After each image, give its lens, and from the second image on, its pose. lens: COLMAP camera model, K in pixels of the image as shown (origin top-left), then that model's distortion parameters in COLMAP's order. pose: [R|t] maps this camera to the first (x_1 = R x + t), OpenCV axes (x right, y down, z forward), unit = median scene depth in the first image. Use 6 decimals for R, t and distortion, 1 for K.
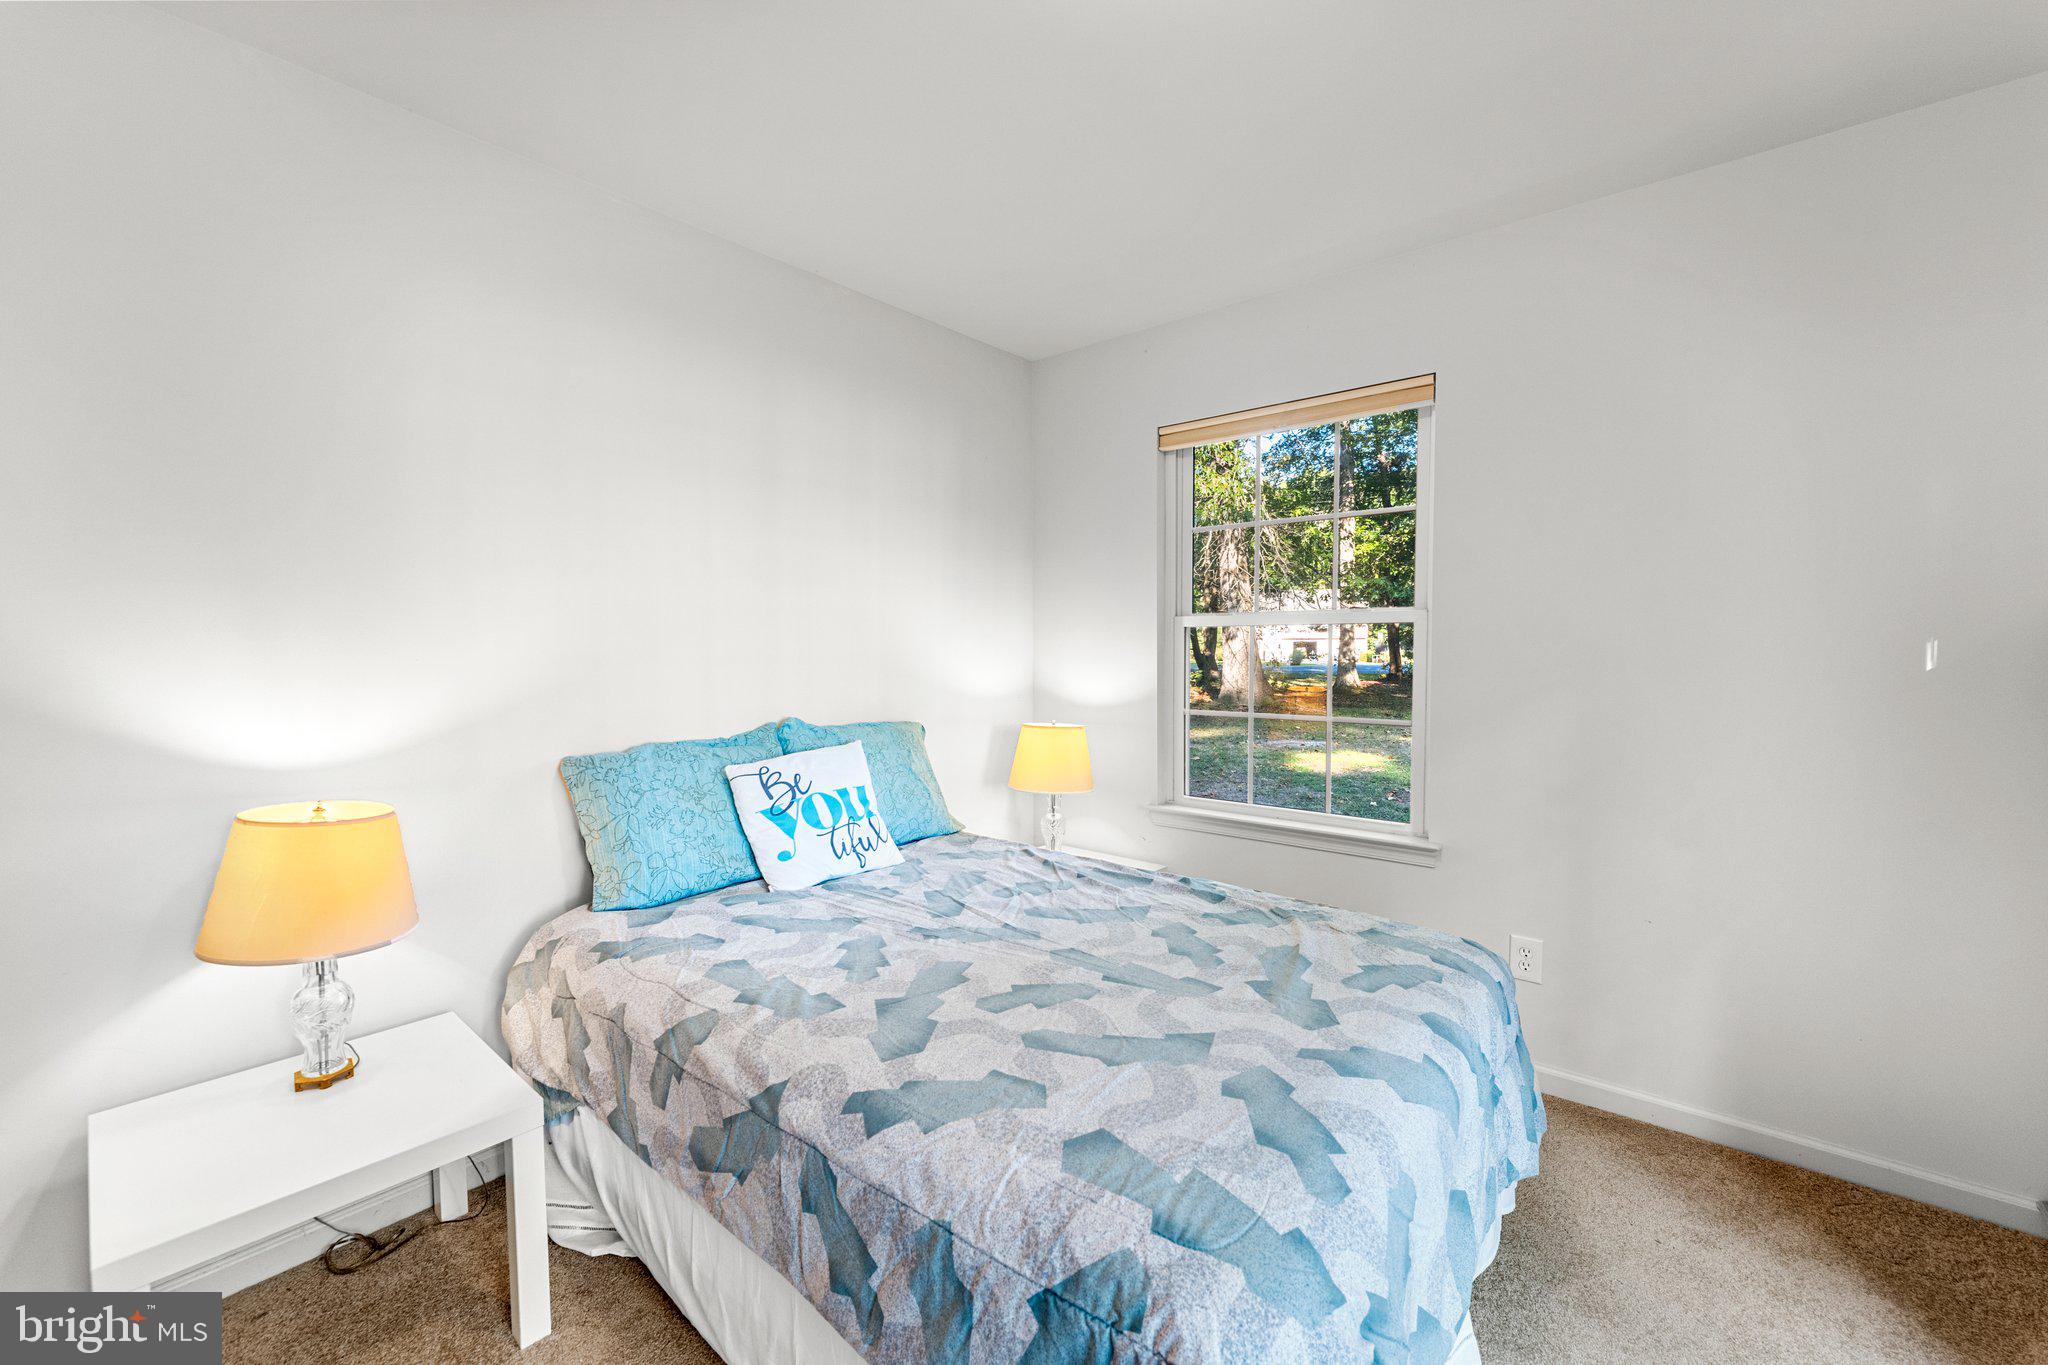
lens RADIAL K [[831.2, 0, 1026.9], [0, 831.2, 685.5], [0, 0, 1]] dist [-0.004463, -0.000242]
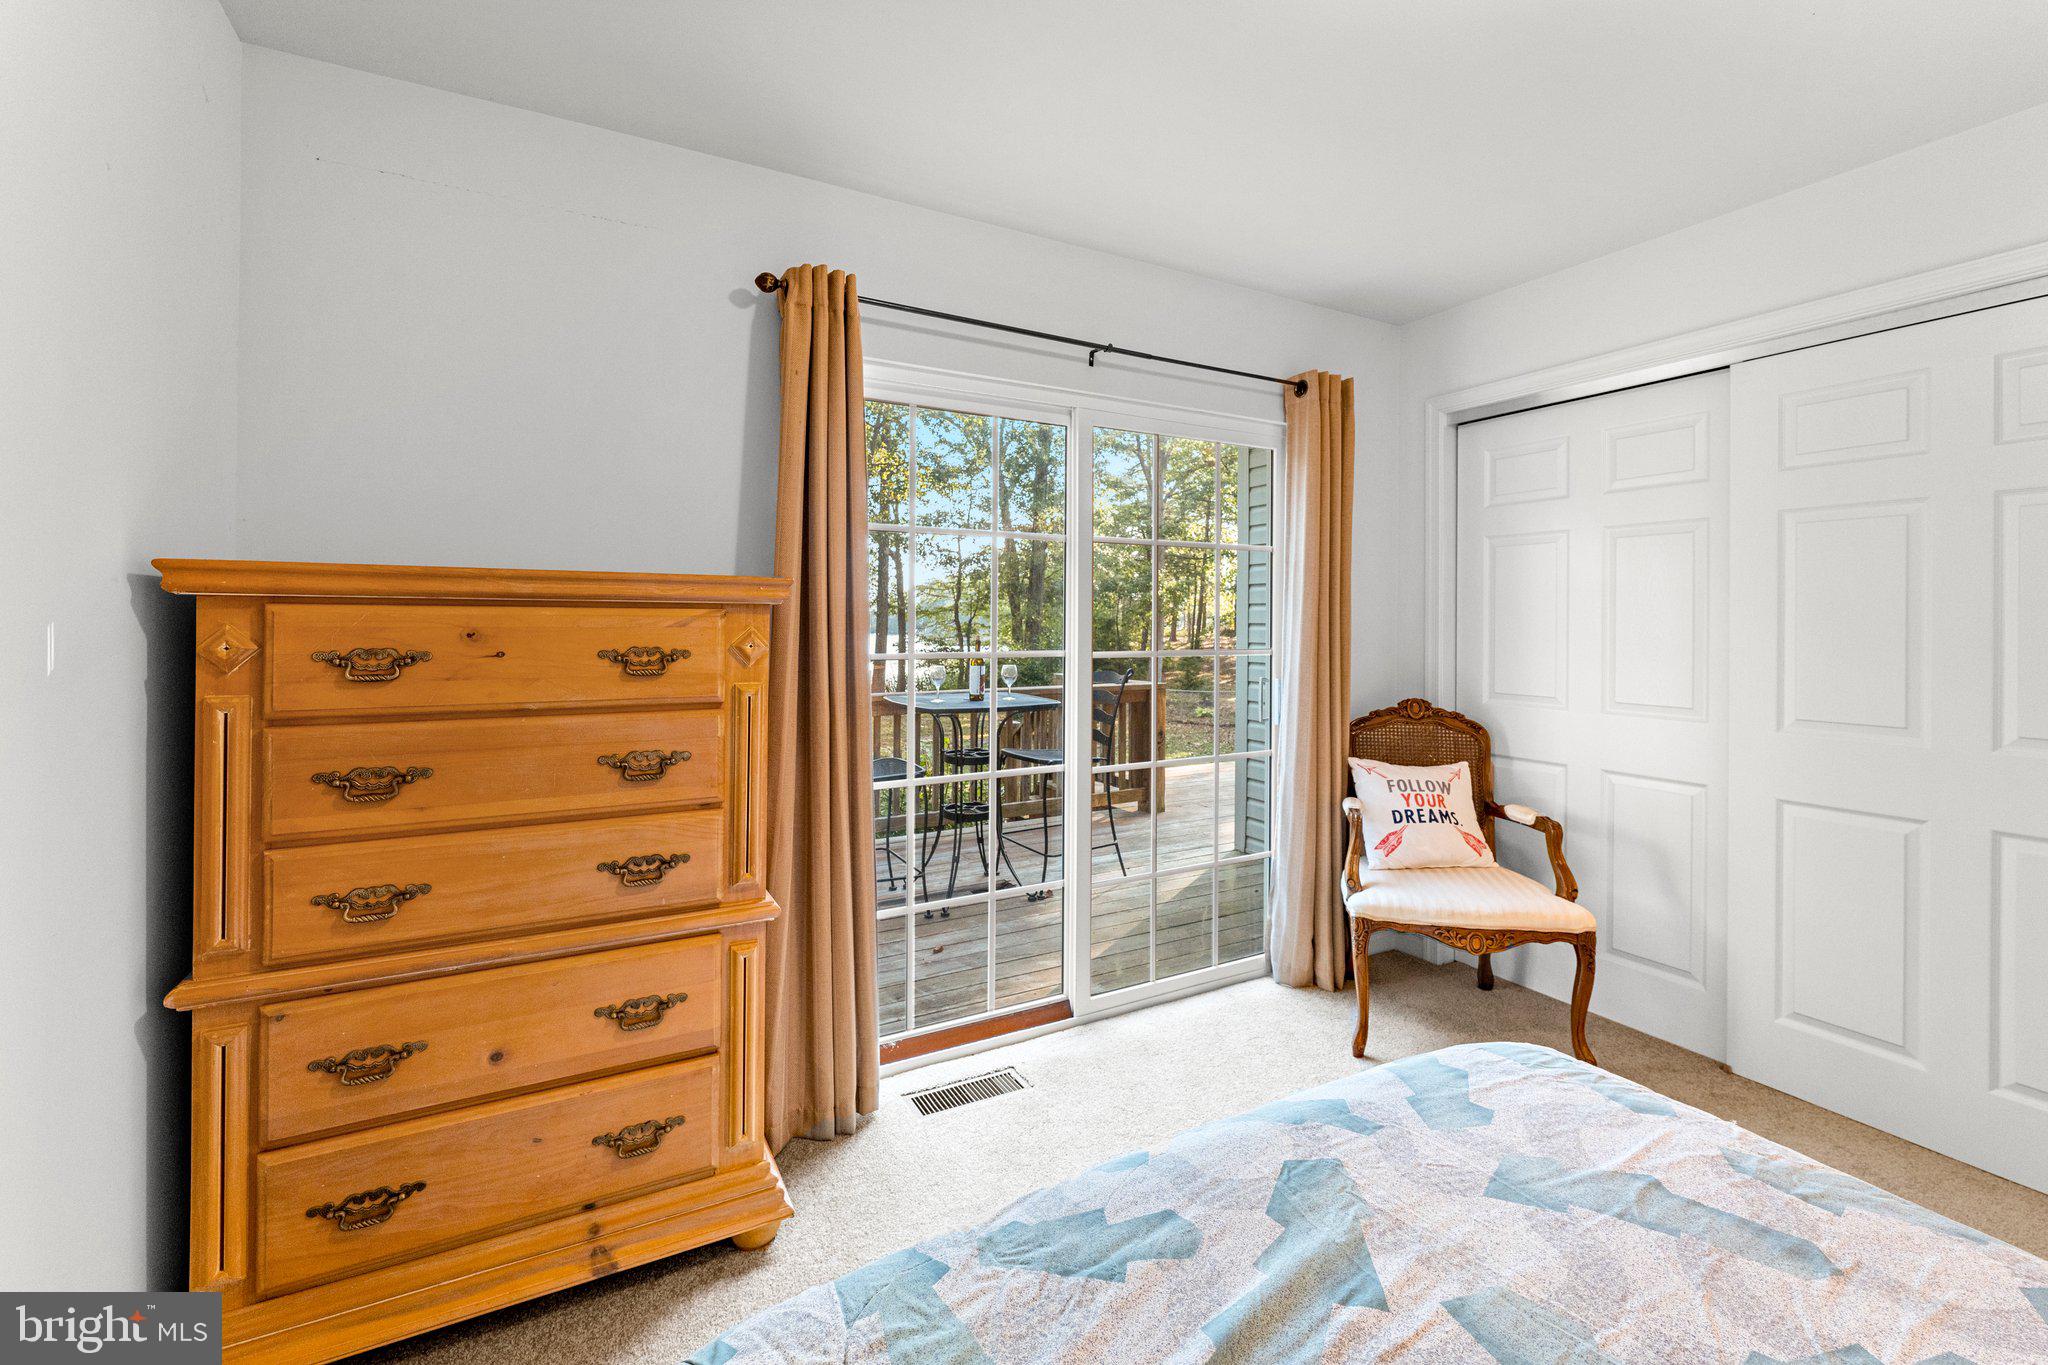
lens RADIAL K [[856.4, 0, 1025.5], [0, 856.4, 626.1], [0, 0, 1]] dist [-0.001635, -0.000134]
pose [[-0.928169, -0.003154, 0.372146, 0.323079], [0.018929, 0.998270, 0.055671, -0.101623], [-0.371678, 0.058717, -0.926503, 1.806728]]
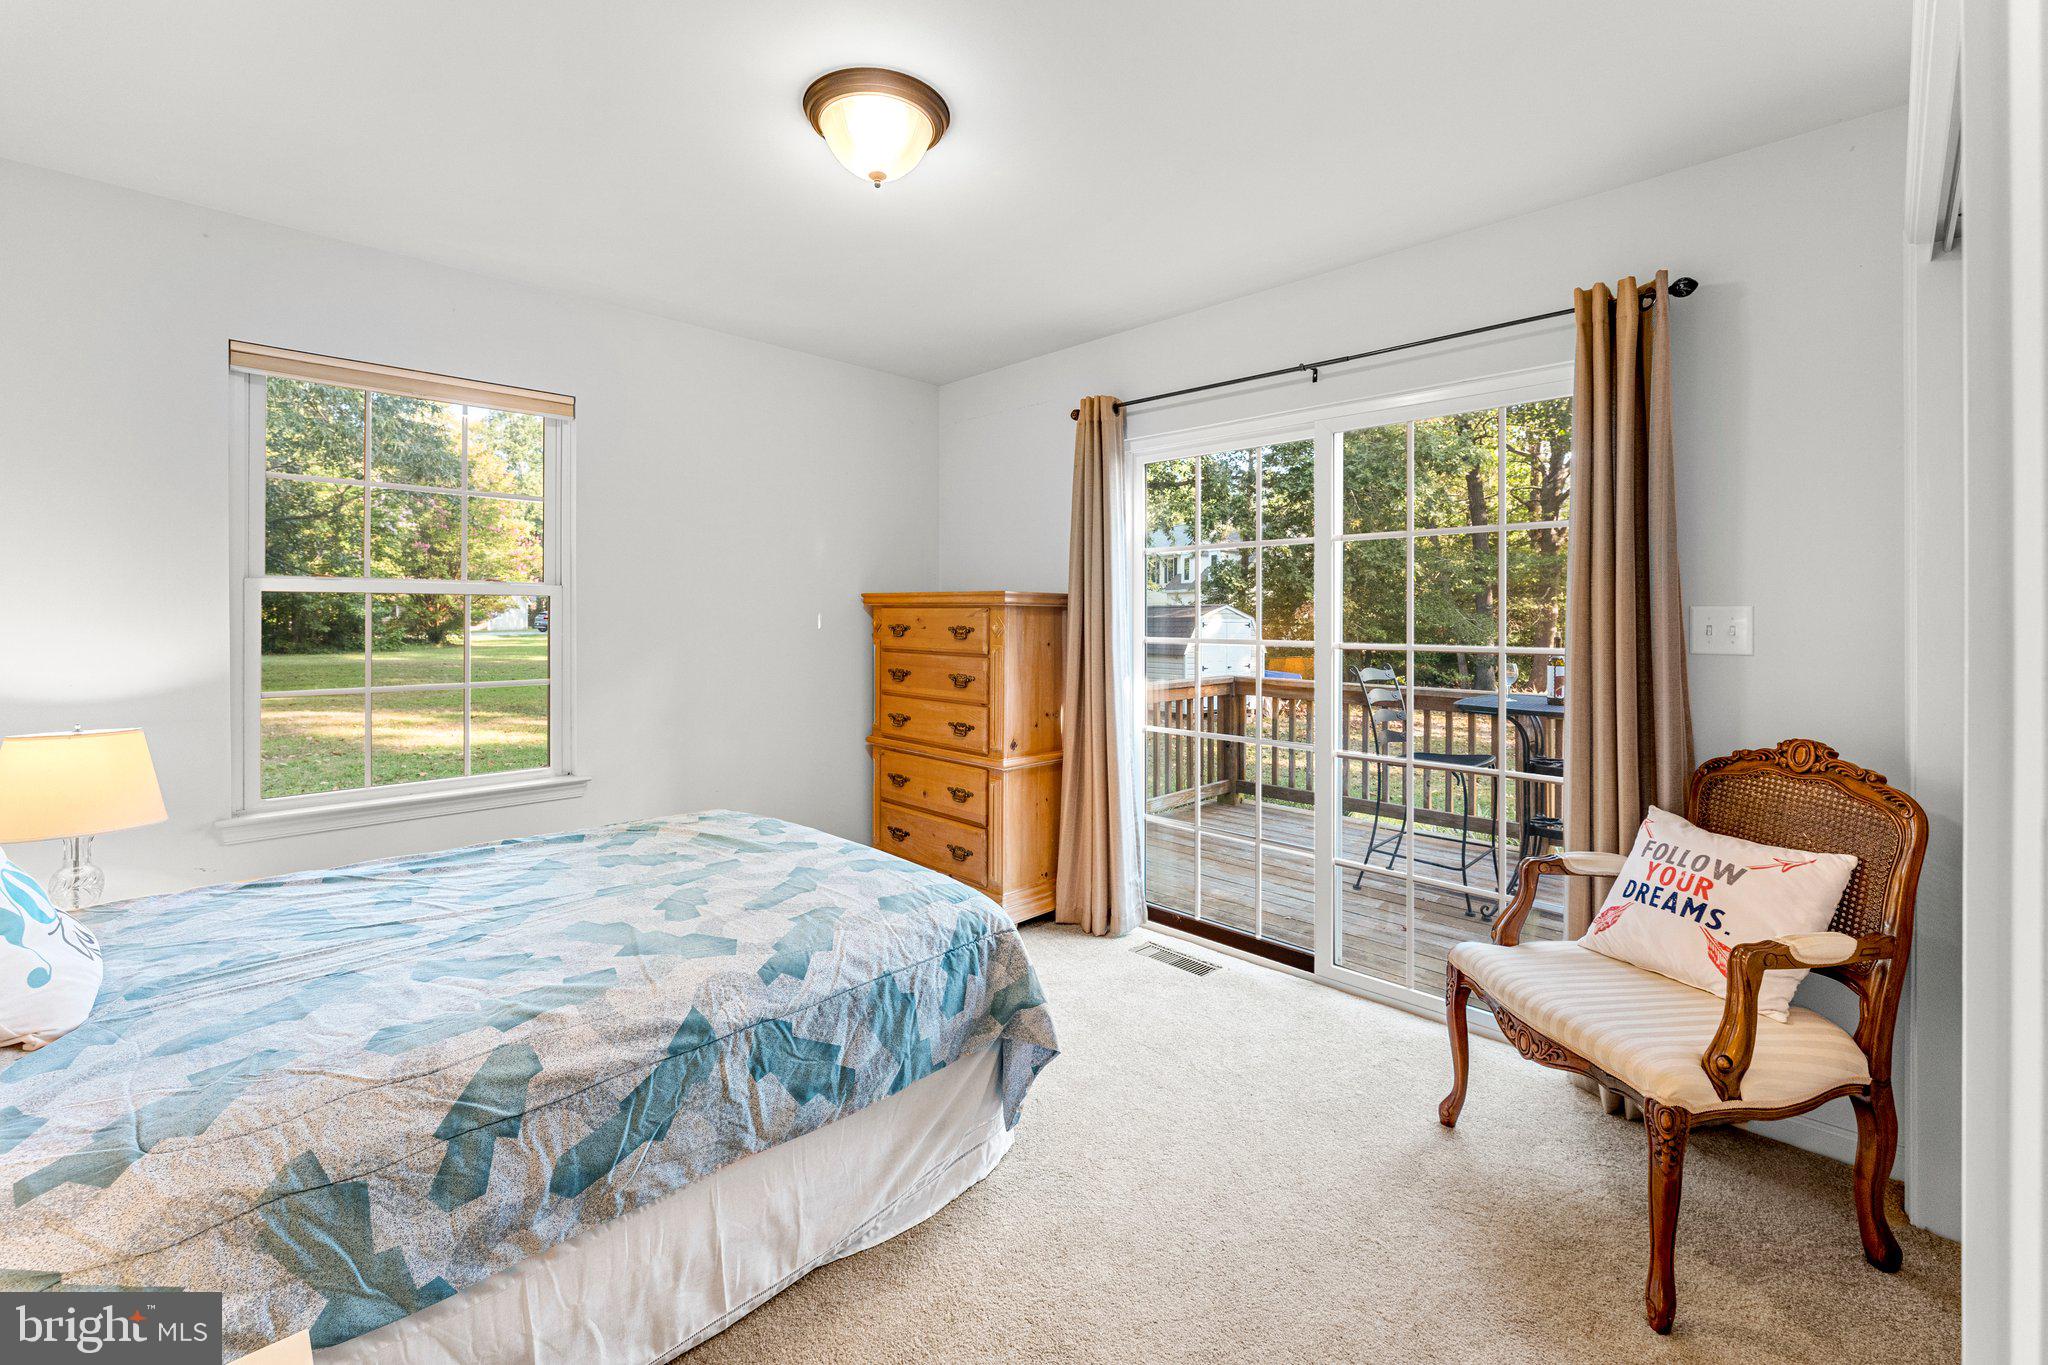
lens RADIAL K [[856.4, 0, 1025.5], [0, 856.4, 626.1], [0, 0, 1]] dist [-0.001635, -0.000134]
pose [[0.091808, -0.007349, 0.995750, -1.340968], [0.046304, 0.998923, 0.003103, -0.011320], [-0.994700, 0.045822, 0.092049, 0.426652]]
